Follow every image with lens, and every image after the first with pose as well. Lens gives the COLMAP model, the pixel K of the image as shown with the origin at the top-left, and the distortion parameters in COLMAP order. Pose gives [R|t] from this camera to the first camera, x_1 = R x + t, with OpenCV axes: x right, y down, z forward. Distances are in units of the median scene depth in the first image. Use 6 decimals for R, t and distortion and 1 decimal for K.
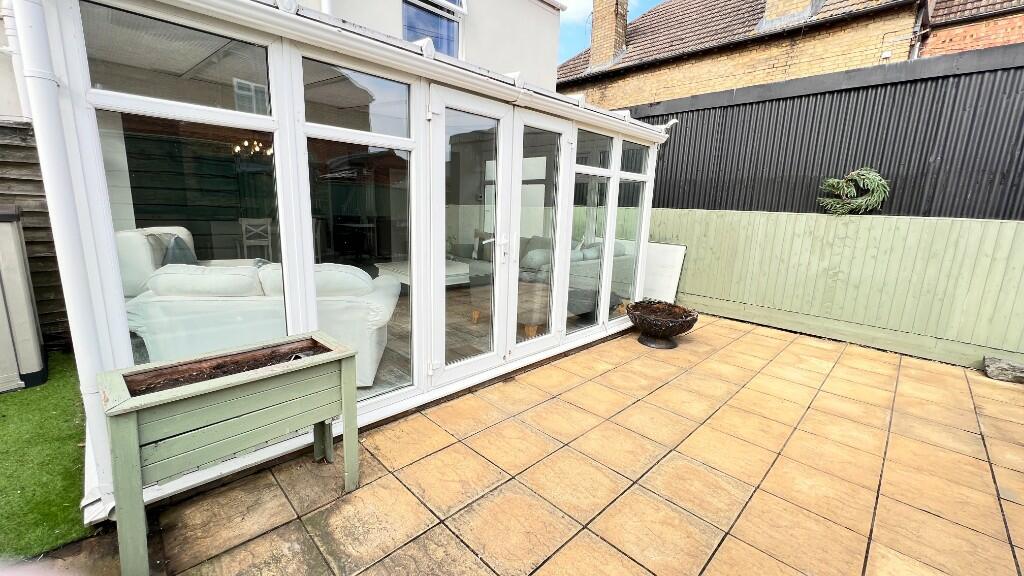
lens RADIAL K [[409.7, 0, 508.5], [0, 409.7, 283.1], [0, 0, 1]] dist [-0.008717, 0.000160]
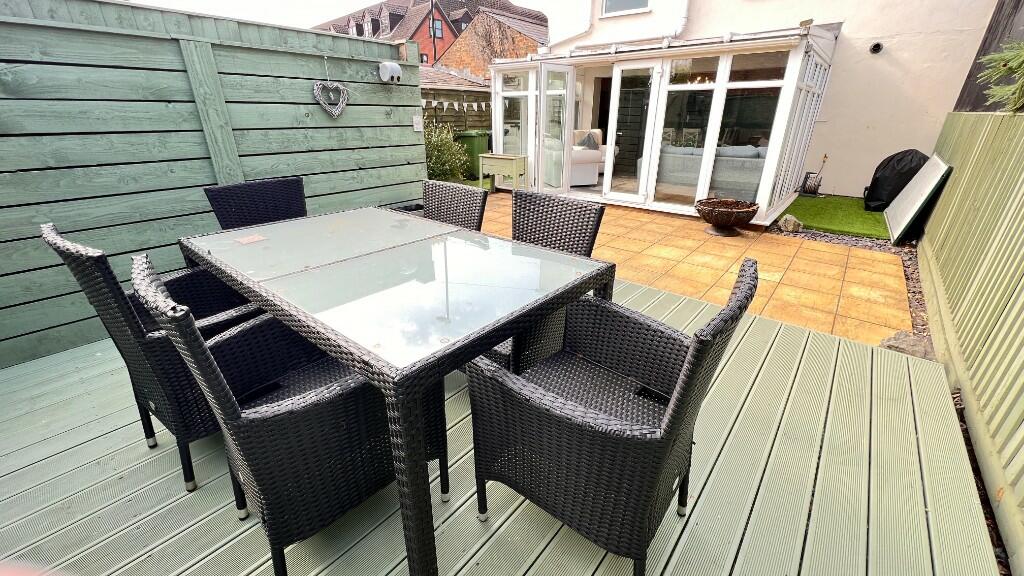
lens RADIAL K [[409.7, 0, 509.0], [0, 409.7, 290.0], [0, 0, 1]] dist [-0.008717, 0.000160]
pose [[0.106709, 0.367105, -0.924039, 1.762250], [-0.188201, 0.920002, 0.343768, 0.005681], [0.976316, 0.137222, 0.167262, 0.256418]]
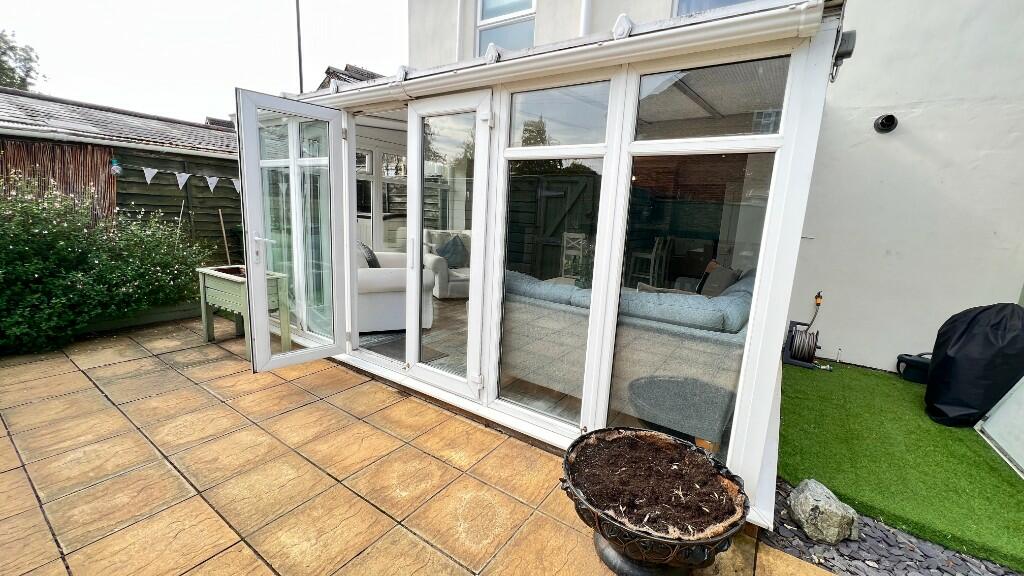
lens RADIAL K [[409.7, 0, 509.5], [0, 409.7, 286.4], [0, 0, 1]] dist [-0.008717, 0.000160]
pose [[0.205962, 0.158083, -0.965707, 0.822162], [-0.234986, 0.965979, 0.108011, -0.139317], [0.949927, 0.204682, 0.236102, 0.873745]]
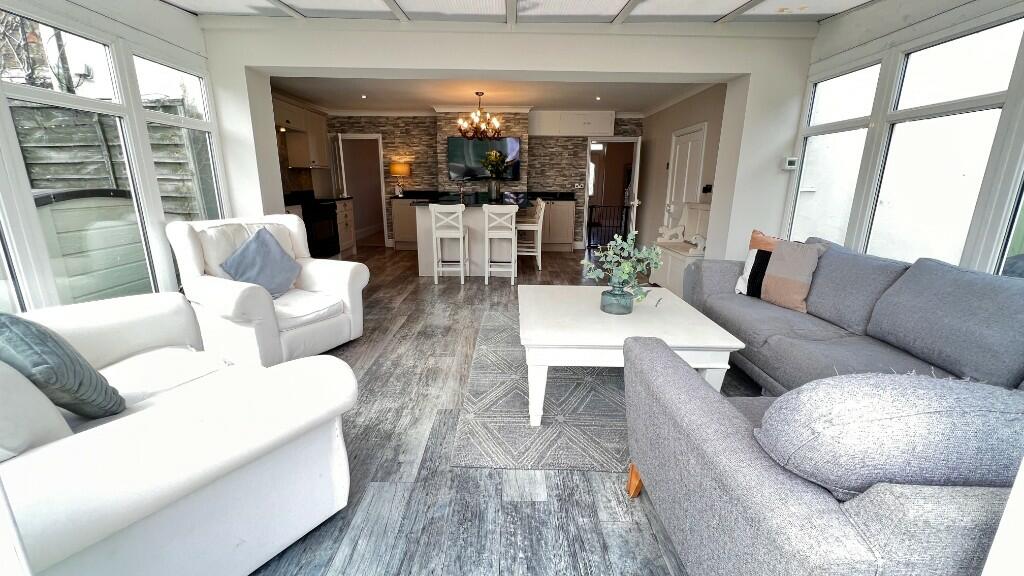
lens RADIAL K [[409.7, 0, 515.7], [0, 409.7, 288.8], [0, 0, 1]] dist [-0.008717, 0.000160]
pose [[0.730244, 0.139623, -0.668767, 0.061954], [-0.116166, 0.990015, 0.079849, -0.113402], [0.673238, 0.019379, 0.739172, 0.772103]]
